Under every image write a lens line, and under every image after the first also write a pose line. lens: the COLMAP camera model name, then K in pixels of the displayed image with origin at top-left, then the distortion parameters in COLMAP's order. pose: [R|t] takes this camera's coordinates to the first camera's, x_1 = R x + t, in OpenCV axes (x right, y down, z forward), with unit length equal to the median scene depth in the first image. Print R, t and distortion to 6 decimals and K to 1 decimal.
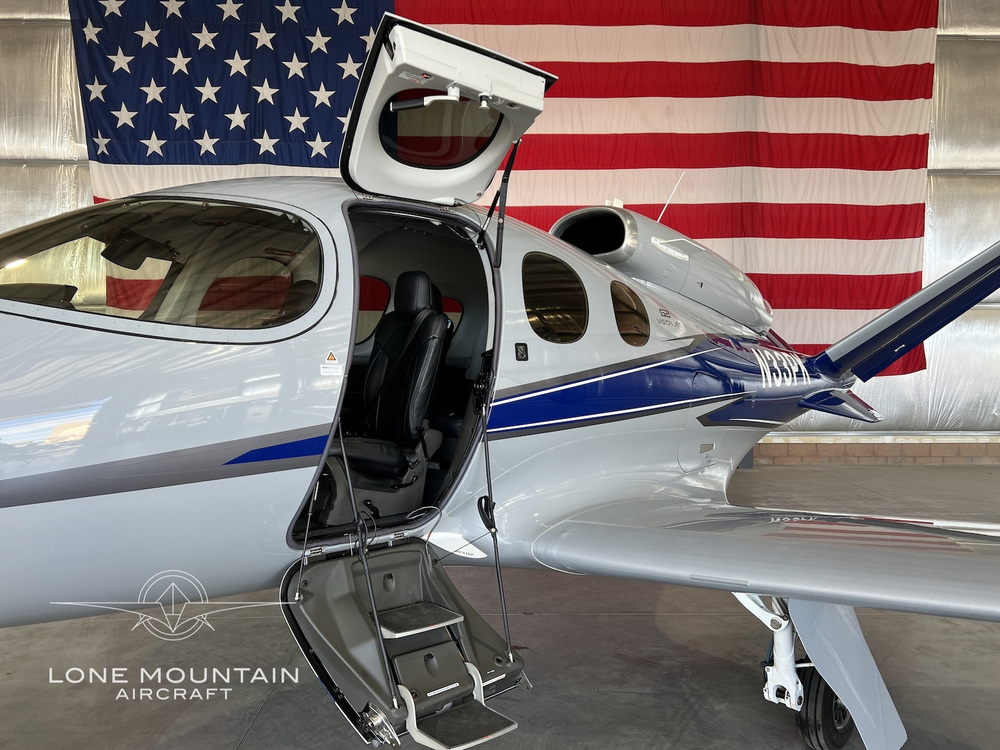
lens RADIAL K [[803.4, 0, 499.1], [0, 803.4, 385.9], [0, 0, 1]] dist [0.032053, -0.028400]
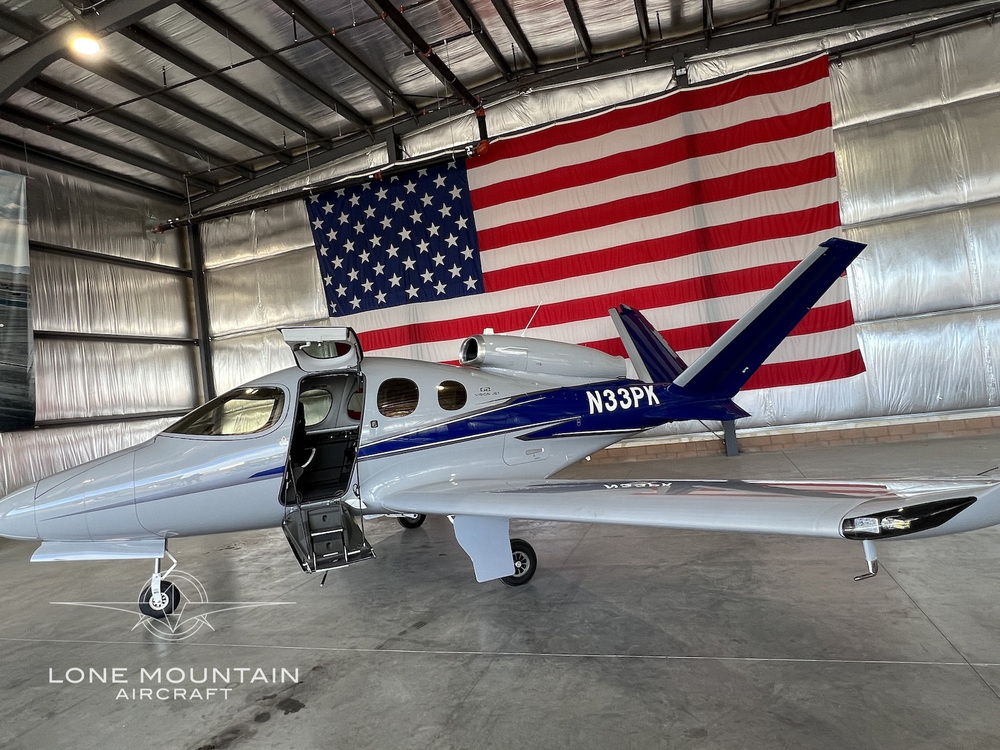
lens RADIAL K [[625.7, 0, 480.2], [0, 625.7, 361.0], [0, 0, 1]] dist [0.032205, -0.013147]
pose [[0.925258, -0.132595, -0.355410, 0.315314], [0.105376, 0.989887, -0.094972, -0.005096], [0.364409, 0.050422, 0.929873, -0.209903]]
